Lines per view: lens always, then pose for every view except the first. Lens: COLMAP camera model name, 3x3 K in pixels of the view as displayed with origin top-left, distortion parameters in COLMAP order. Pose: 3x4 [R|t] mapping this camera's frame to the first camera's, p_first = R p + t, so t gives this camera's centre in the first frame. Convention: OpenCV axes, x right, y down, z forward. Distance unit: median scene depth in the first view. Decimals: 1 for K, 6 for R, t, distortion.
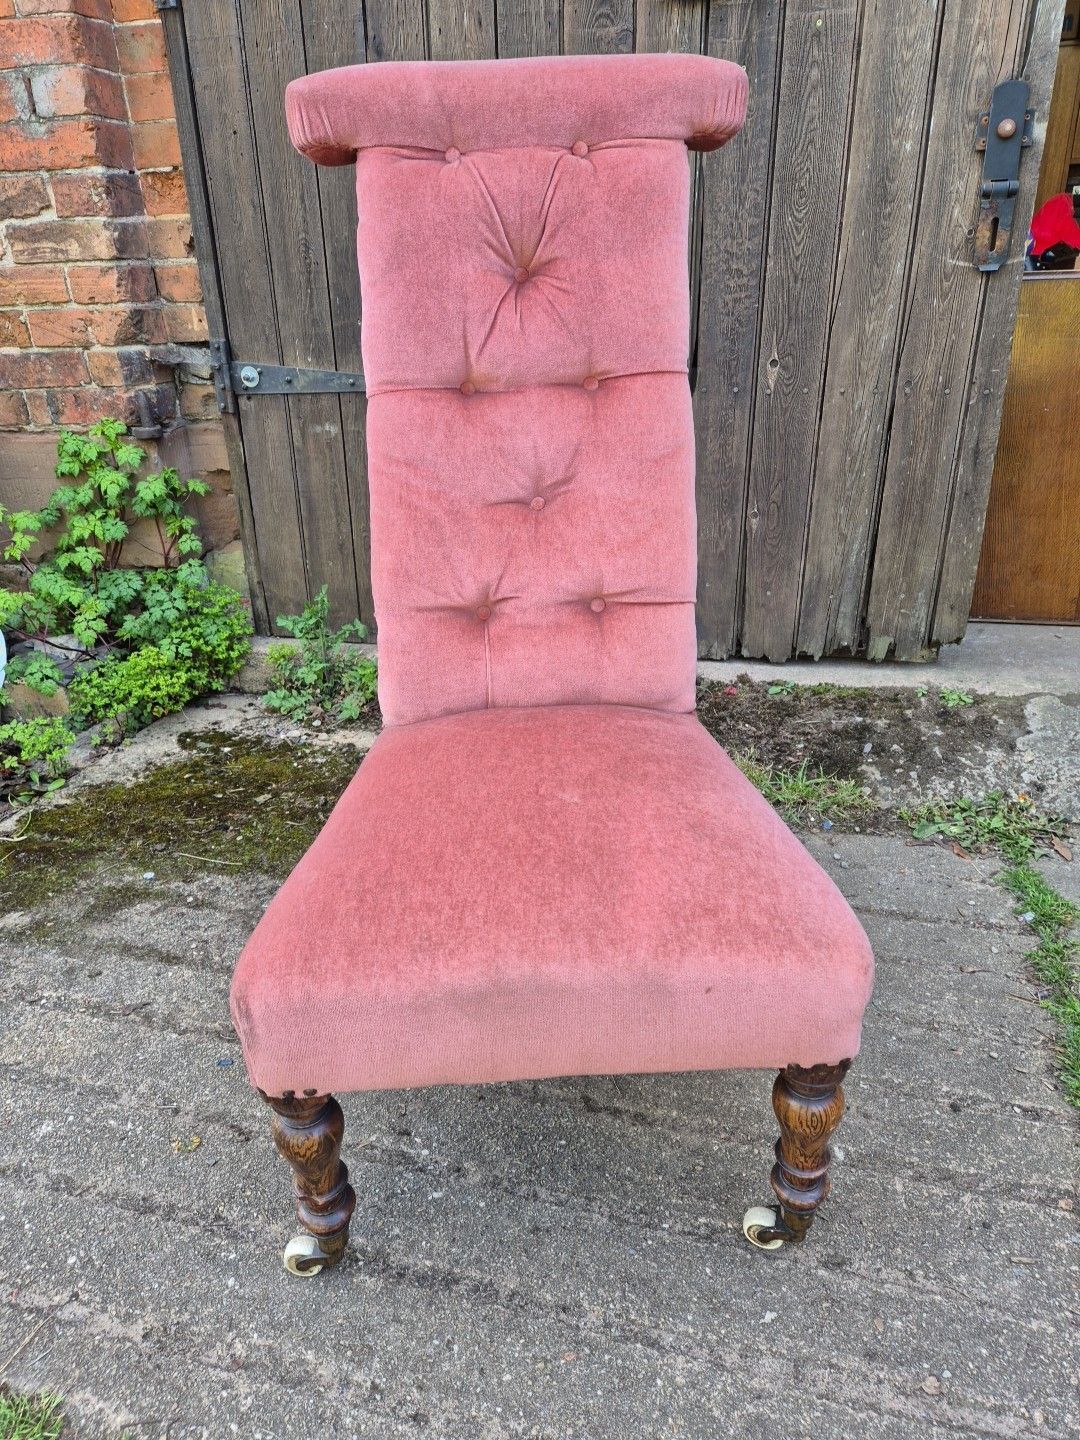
lens RADIAL K [[975.3, 0, 531.6], [0, 975.3, 704.5], [0, 0, 1]] dist [0.072567, -0.062891]
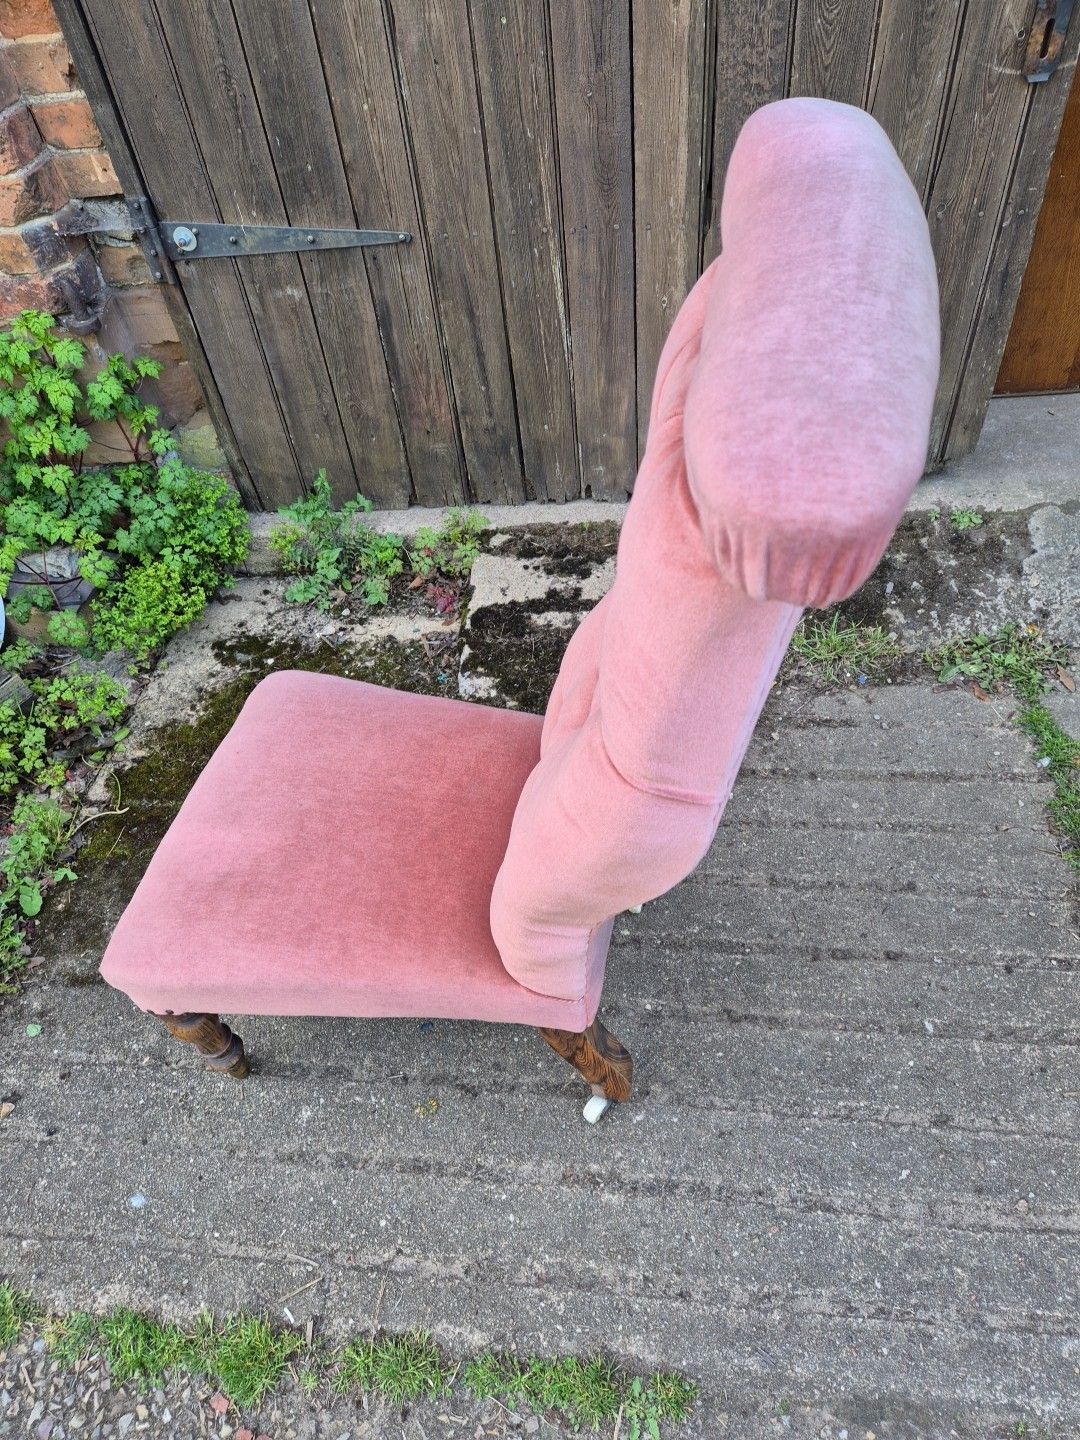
lens RADIAL K [[975.3, 0, 551.3], [0, 975.3, 720.0], [0, 0, 1]] dist [0.072567, -0.062891]
pose [[0.982613, -0.168407, 0.078168, -0.136593], [0.123837, 0.908166, 0.399875, -0.317333], [-0.138331, -0.383242, 0.913231, 0.016414]]
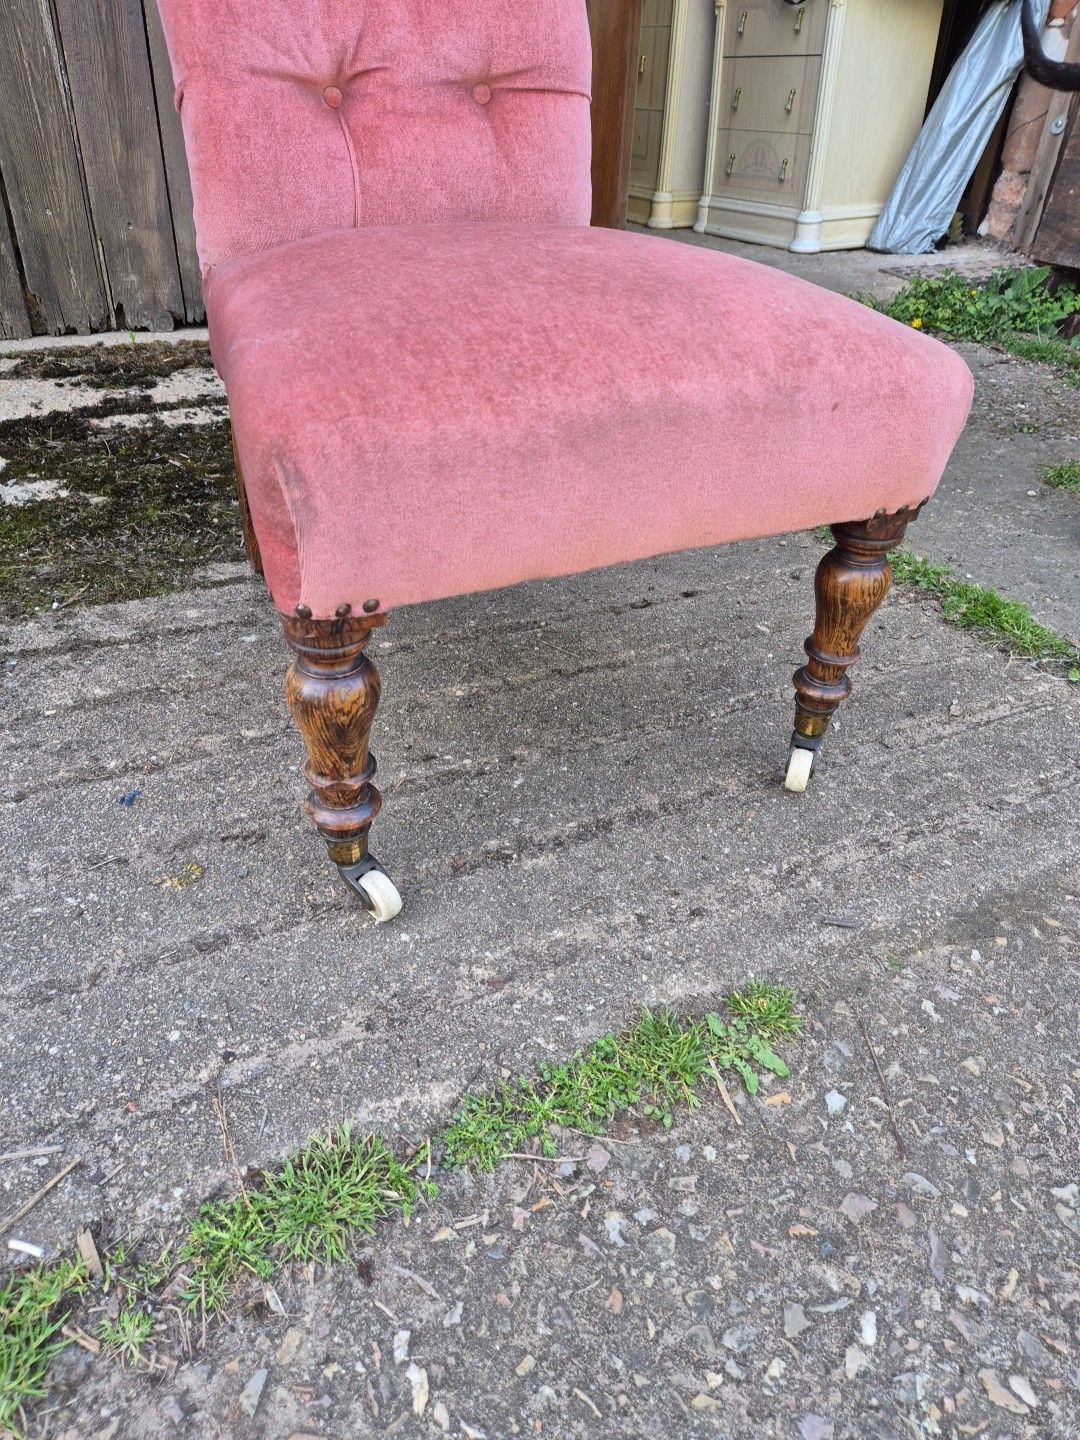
lens RADIAL K [[975.3, 0, 546.6], [0, 975.3, 712.7], [0, 0, 1]] dist [0.072567, -0.062891]
pose [[0.730085, -0.314373, 0.606750, -0.360163], [0.203263, 0.947613, 0.246402, 0.138731], [-0.652426, -0.056565, 0.755739, 0.199719]]
